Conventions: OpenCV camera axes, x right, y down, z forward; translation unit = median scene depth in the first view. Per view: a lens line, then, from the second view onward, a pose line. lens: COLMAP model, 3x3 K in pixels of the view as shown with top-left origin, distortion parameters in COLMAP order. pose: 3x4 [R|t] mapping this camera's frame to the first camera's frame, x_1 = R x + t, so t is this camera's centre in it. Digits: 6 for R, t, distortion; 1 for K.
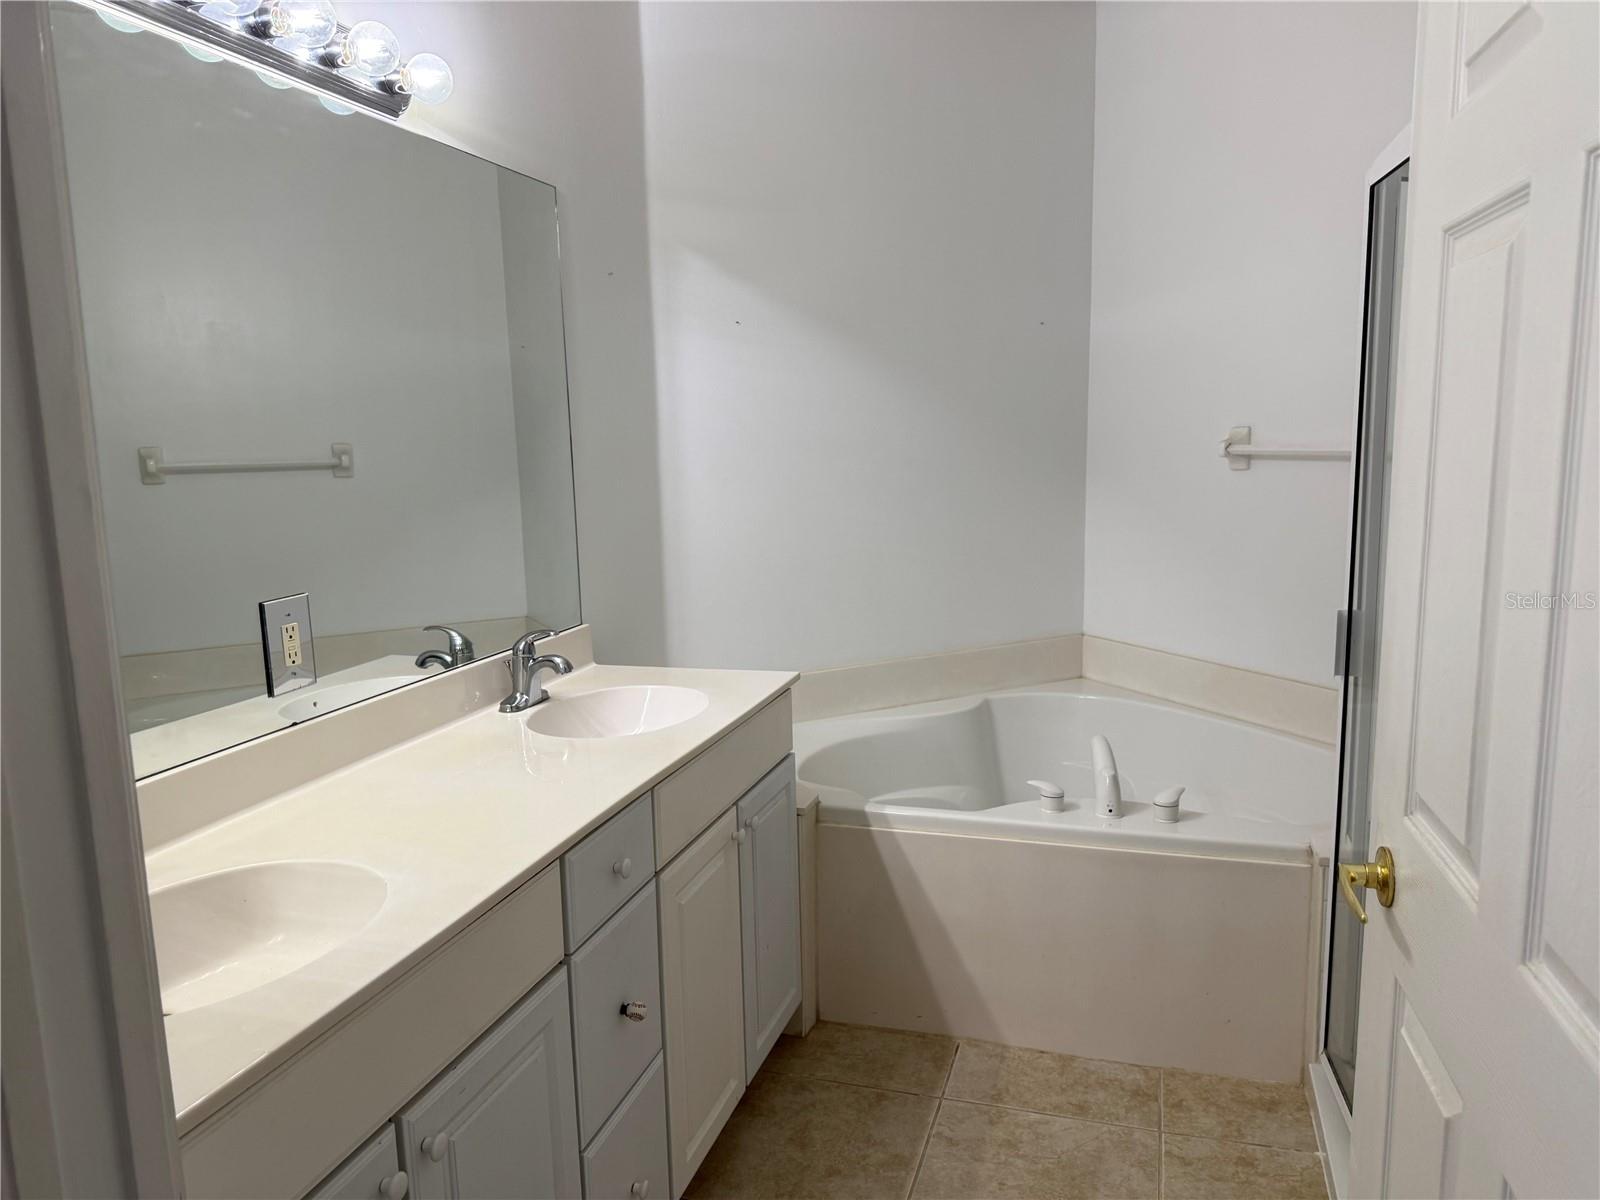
lens RADIAL K [[1136.5, 0, 799.3], [0, 1136.5, 619.5], [0, 0, 1]] dist [0.087645, -0.098925]
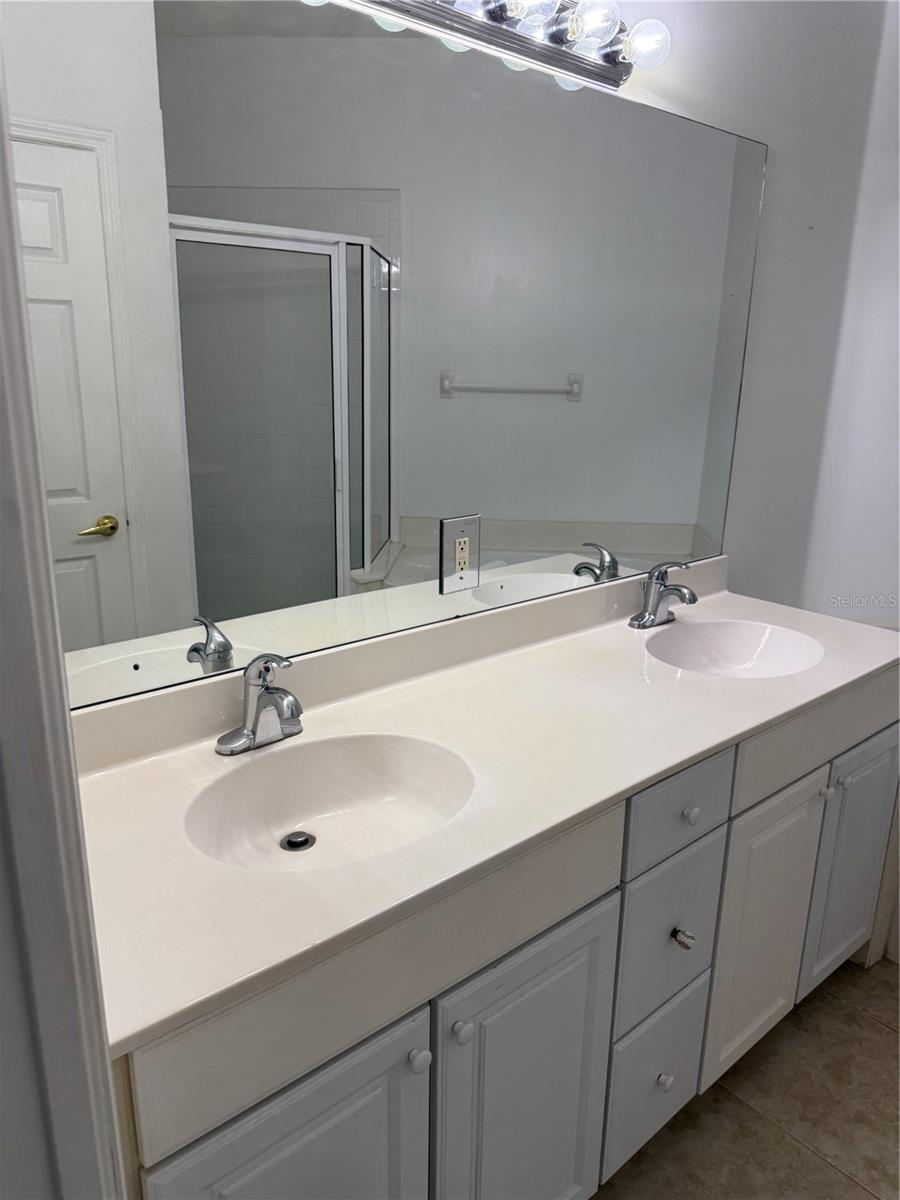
lens RADIAL K [[841.8, 0, 450.0], [0, 841.8, 600.0], [0, 0, 1]] dist [0.046303, -0.055404]
pose [[0.846879, 0.185899, -0.498235, 0.007420], [-0.126990, 0.980499, 0.149987, -0.050523], [0.516401, -0.063750, 0.853971, 0.171358]]
